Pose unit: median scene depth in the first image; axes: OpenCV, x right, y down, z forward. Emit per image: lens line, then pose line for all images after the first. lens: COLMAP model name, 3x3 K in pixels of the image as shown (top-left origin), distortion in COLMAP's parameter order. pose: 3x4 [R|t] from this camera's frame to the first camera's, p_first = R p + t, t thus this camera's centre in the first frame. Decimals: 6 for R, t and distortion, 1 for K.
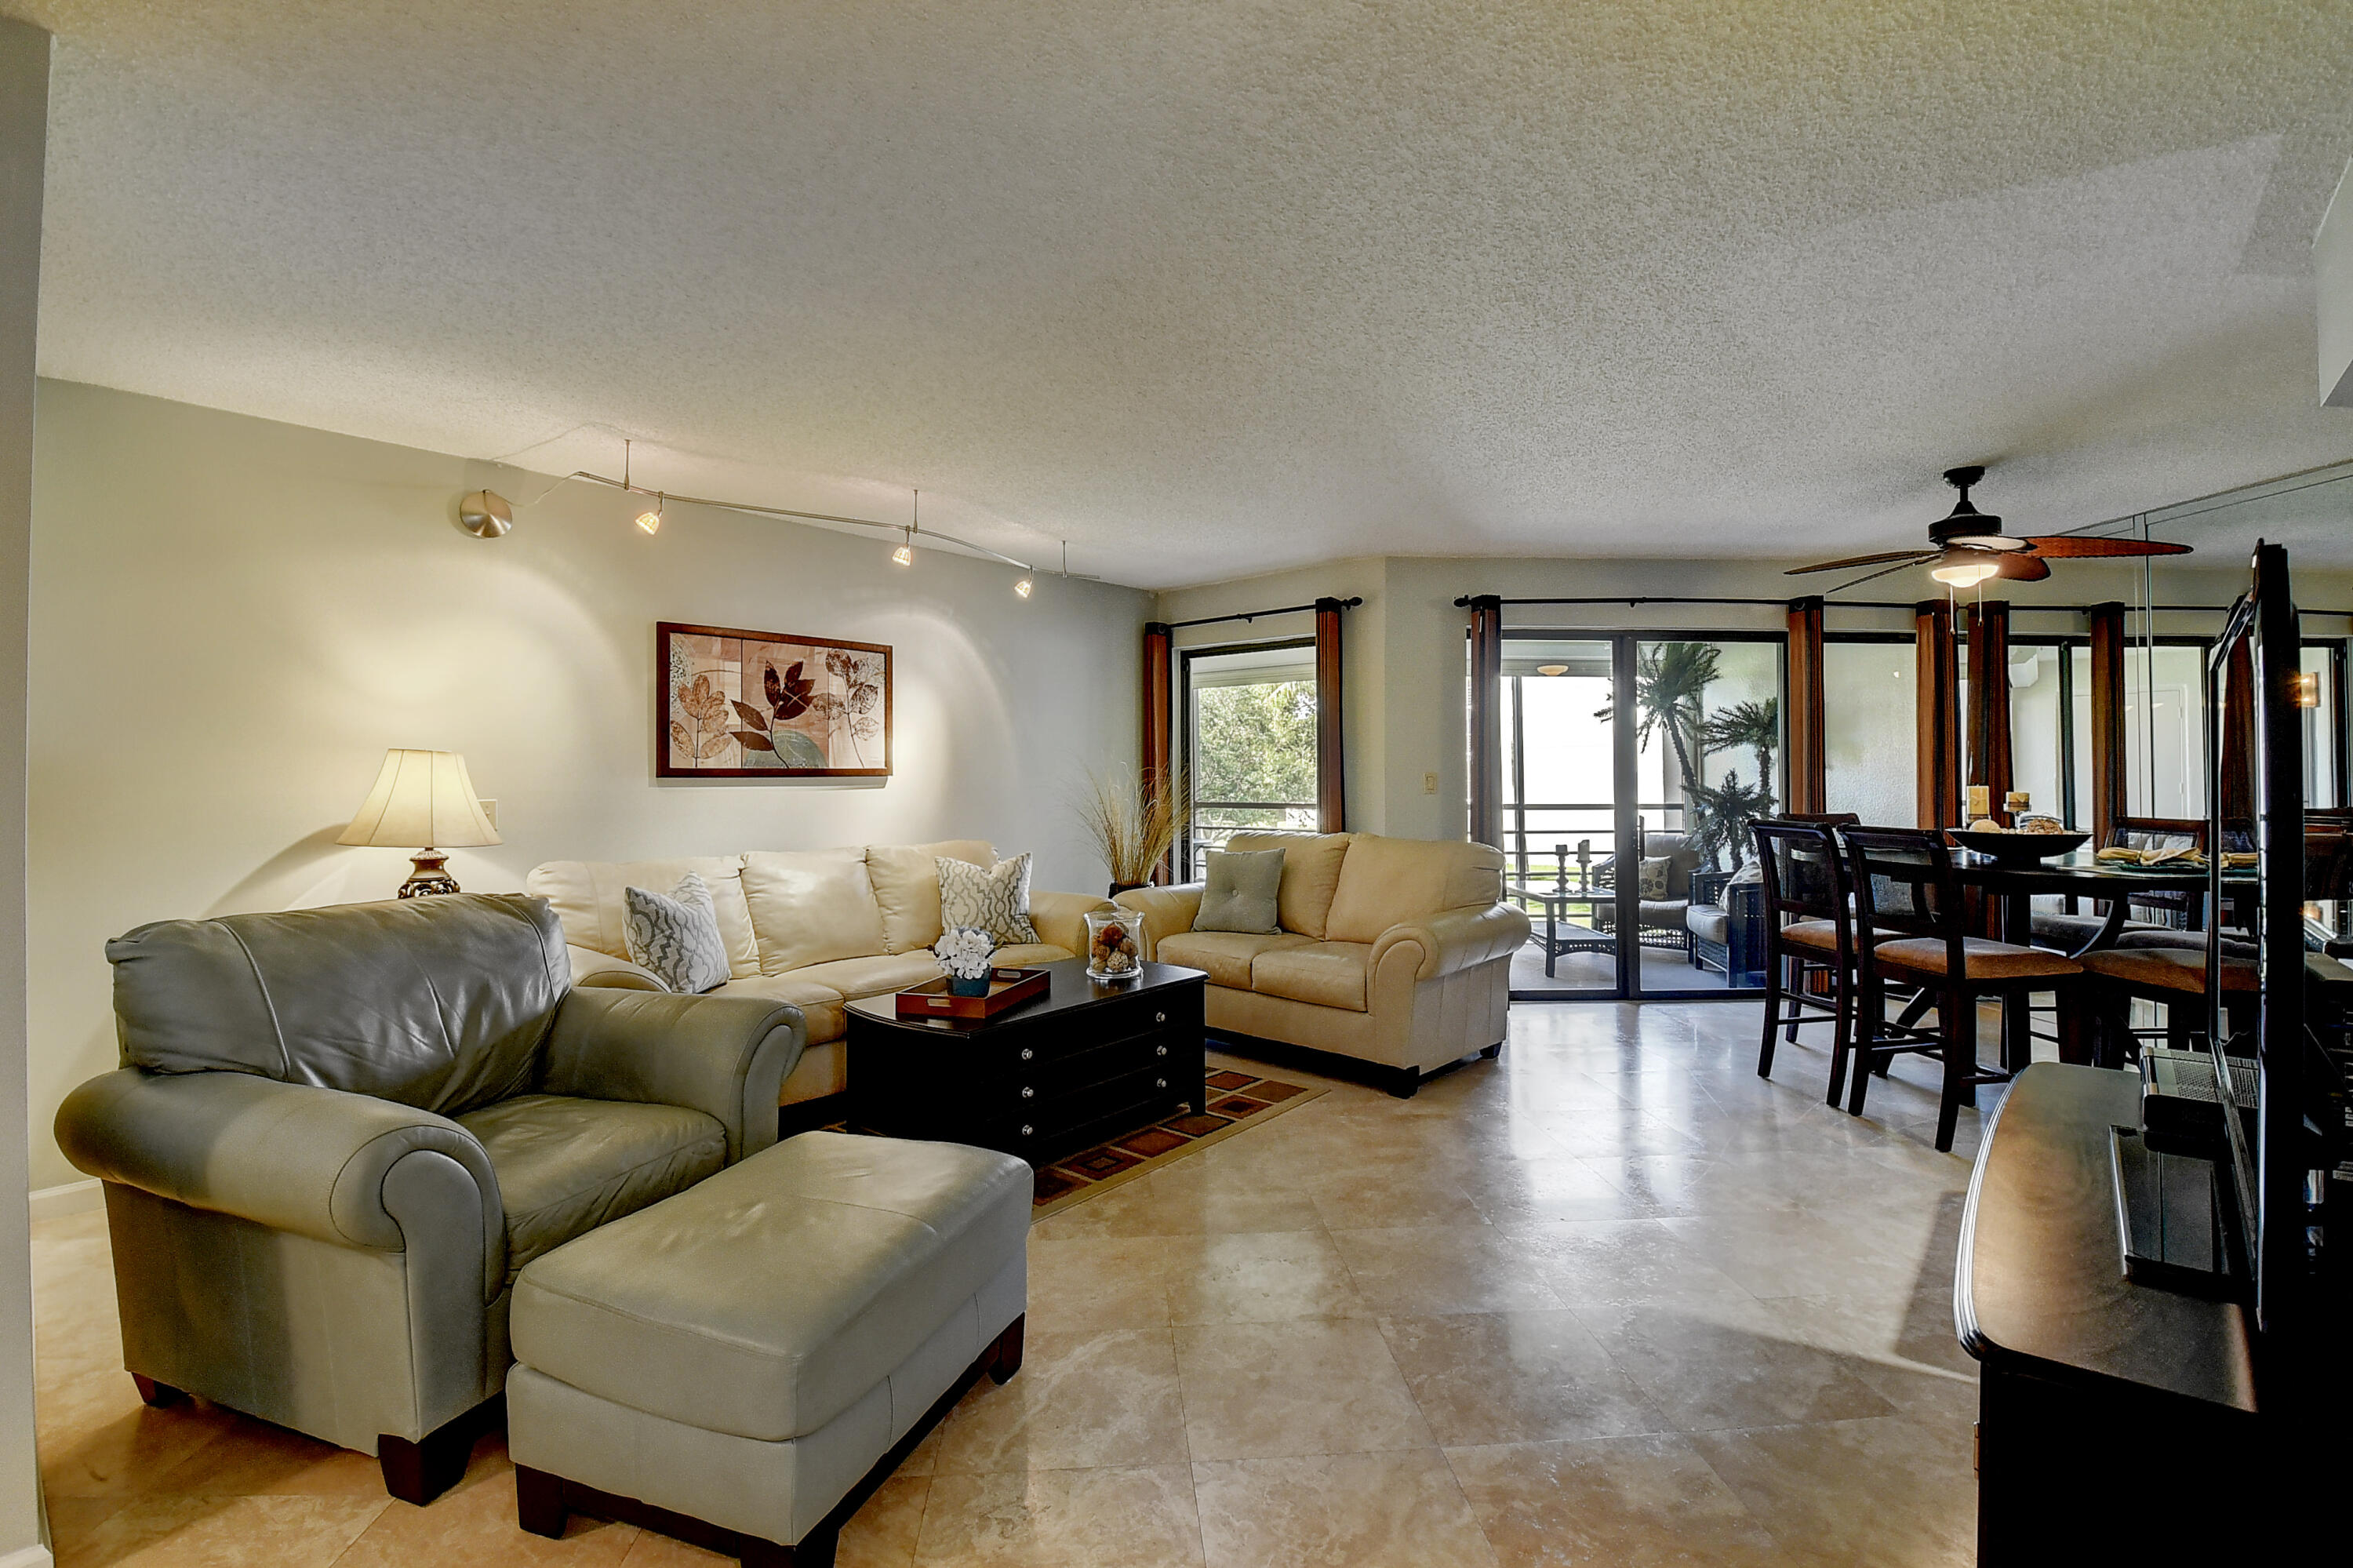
lens RADIAL K [[1036.1, 0, 1169.8], [0, 1036.1, 758.6], [0, 0, 1]] dist [0.020960, -0.036134]
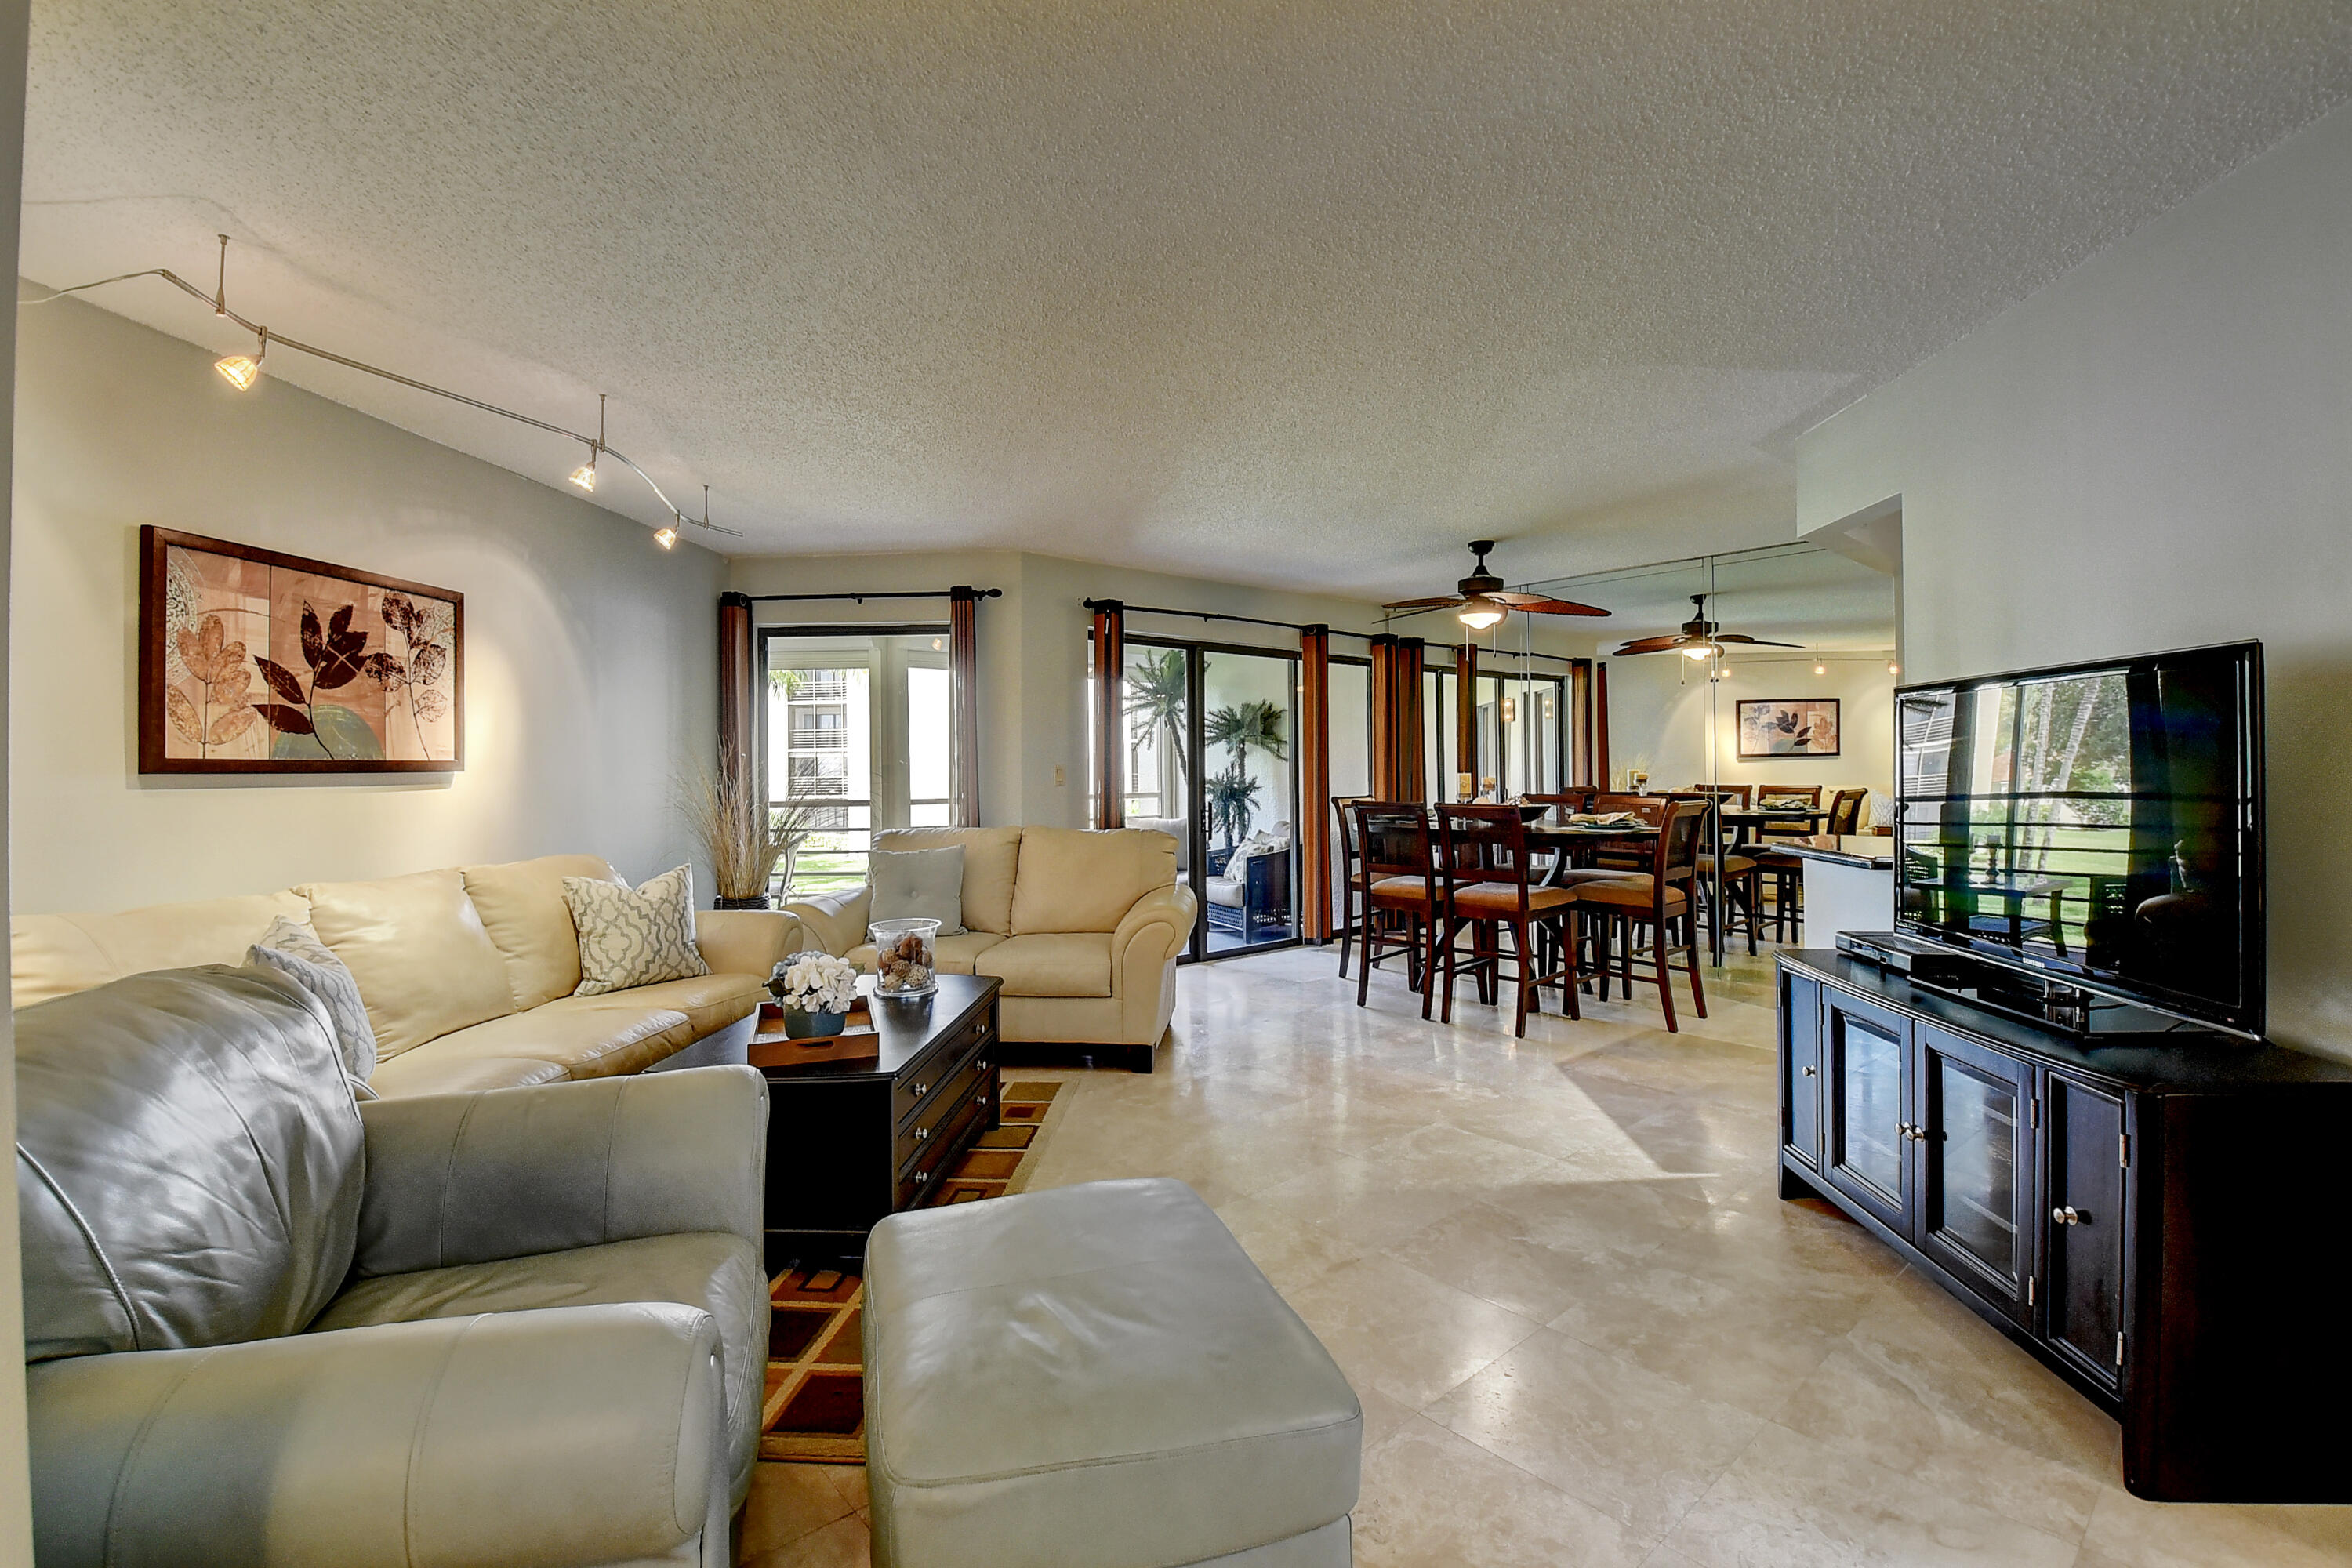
lens RADIAL K [[1035.6, 0, 1169.3], [0, 1035.6, 758.6], [0, 0, 1]] dist [0.020960, -0.036134]
pose [[0.801970, 0.001703, 0.597362, -0.327042], [-0.003613, 0.999991, 0.001999, 0.004861], [-0.597353, -0.003761, 0.801969, 0.124021]]
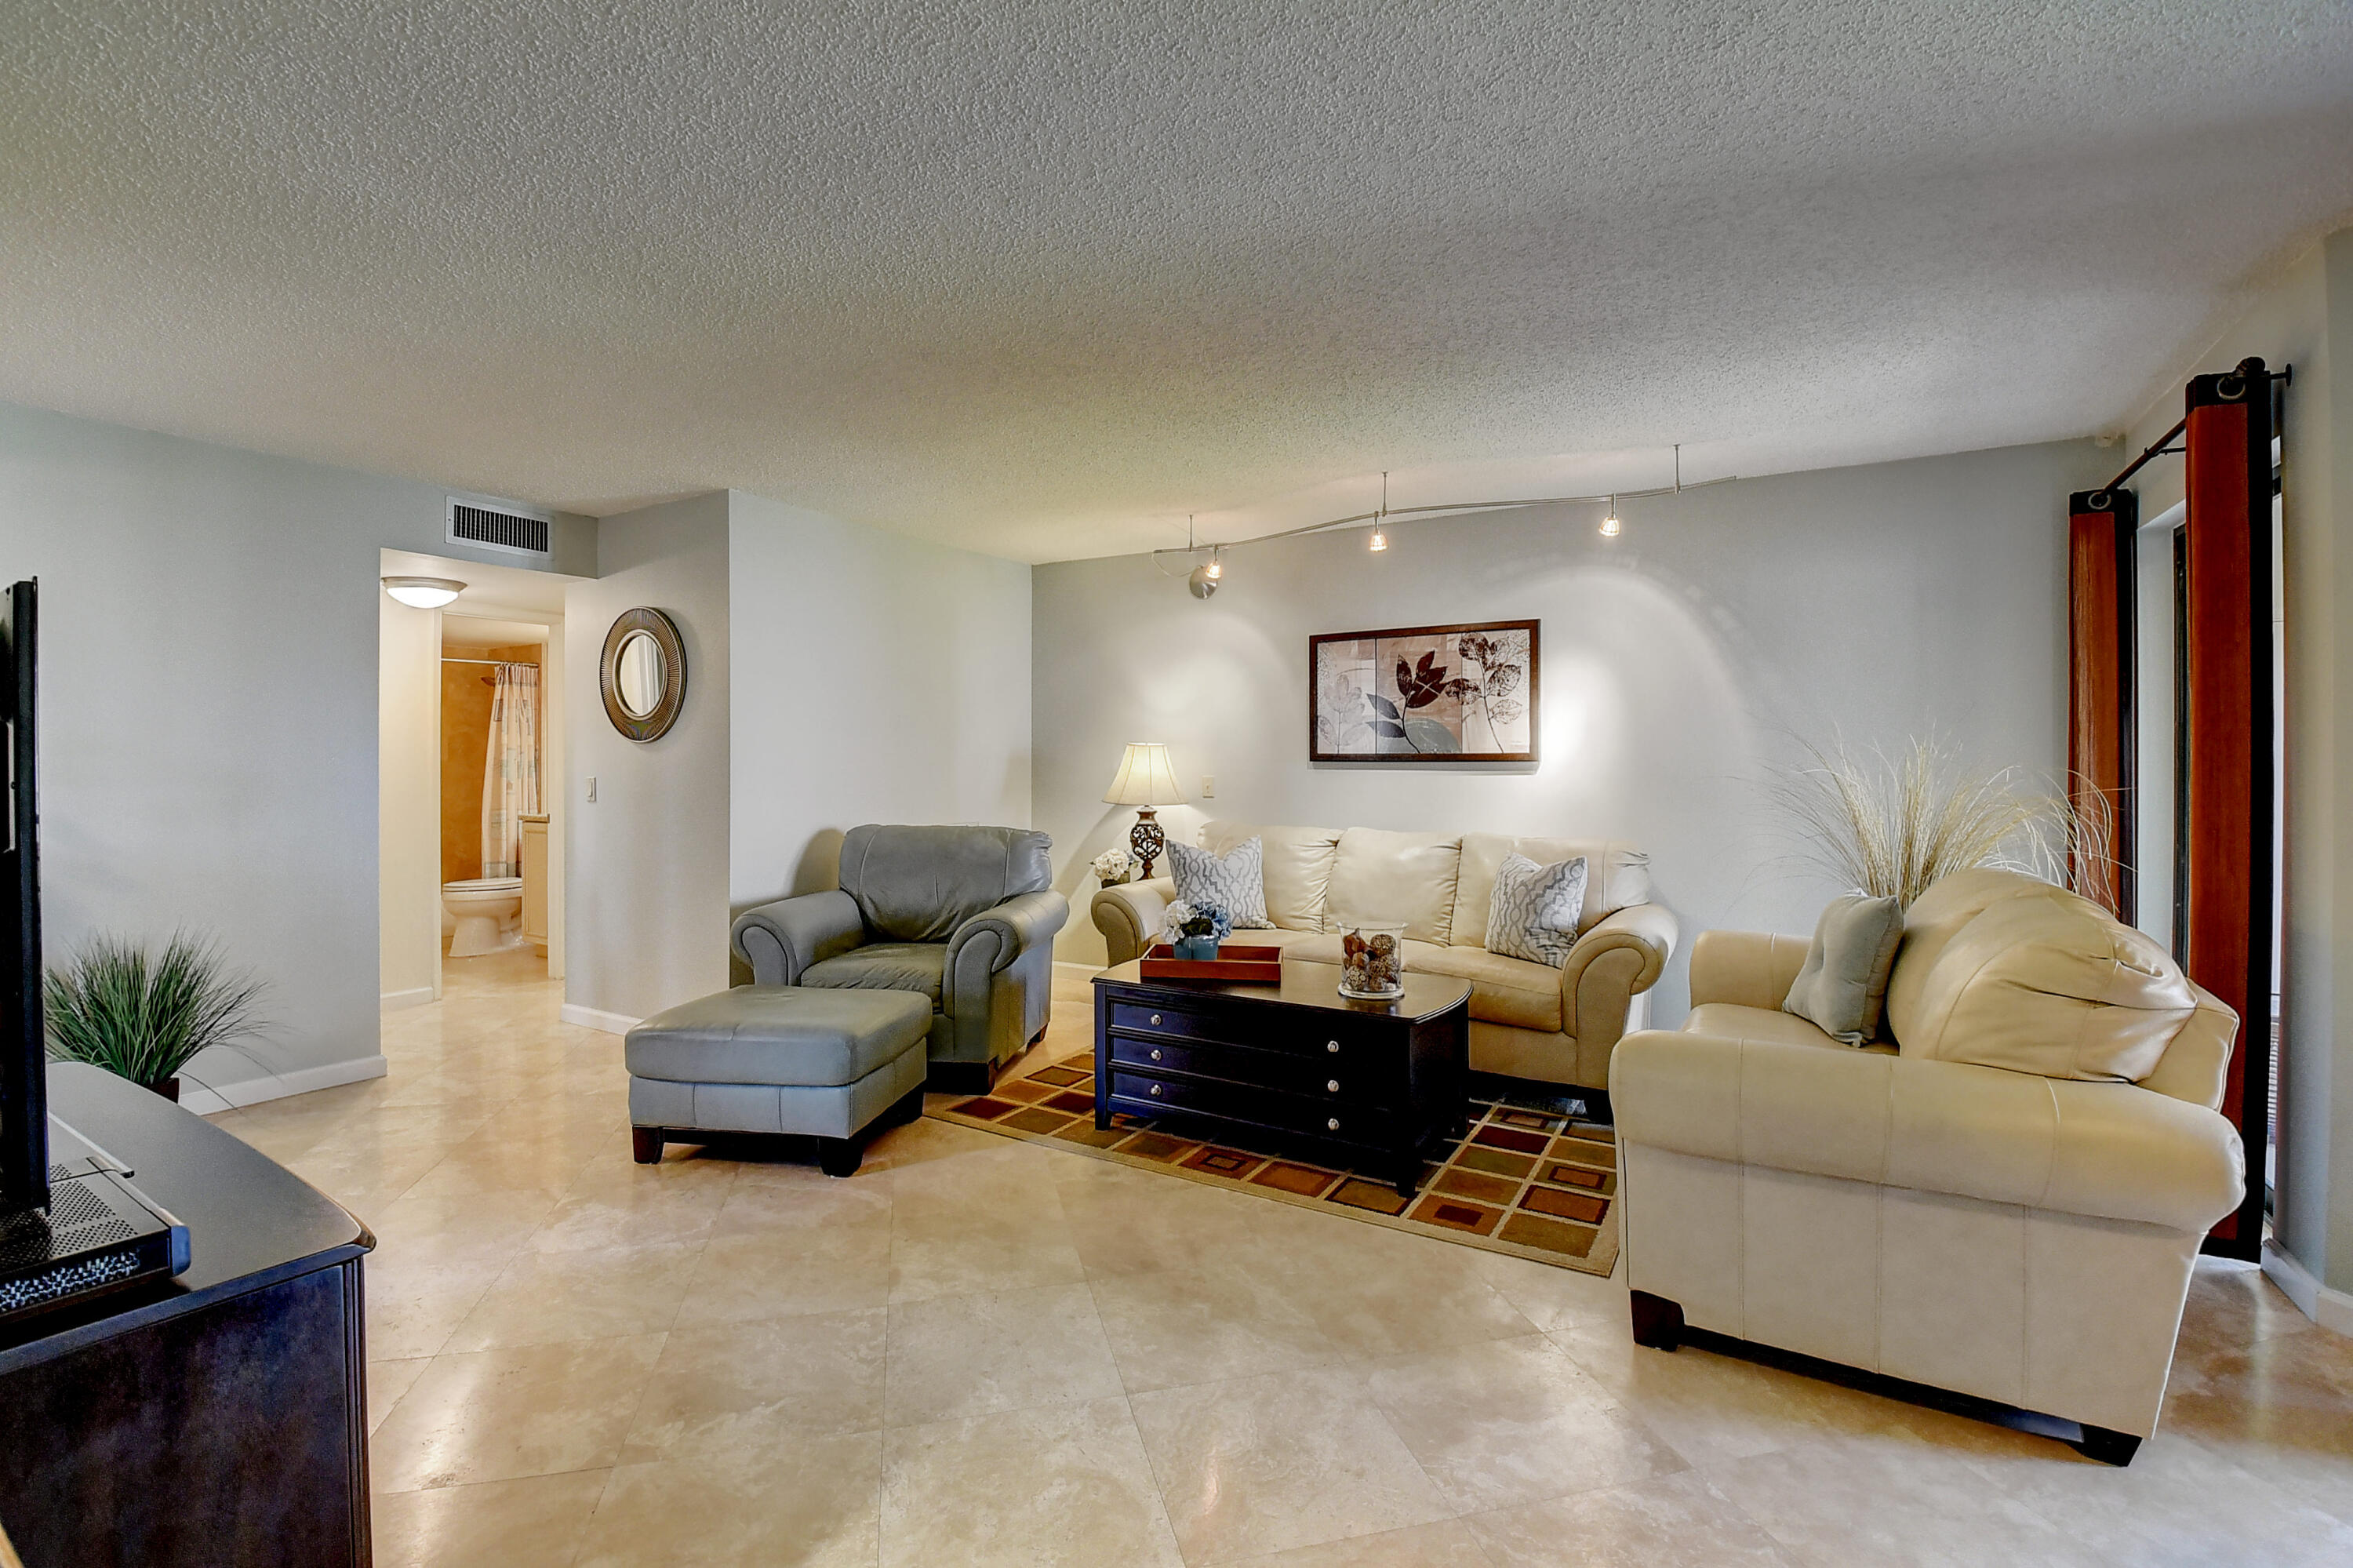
lens RADIAL K [[1036.1, 0, 1169.8], [0, 1036.1, 758.6], [0, 0, 1]] dist [0.020960, -0.036134]
pose [[0.169808, 0.002952, -0.985473, 0.621427], [0.014789, 0.999875, 0.005543, 0.004697], [0.985366, -0.015516, 0.169743, 0.559666]]
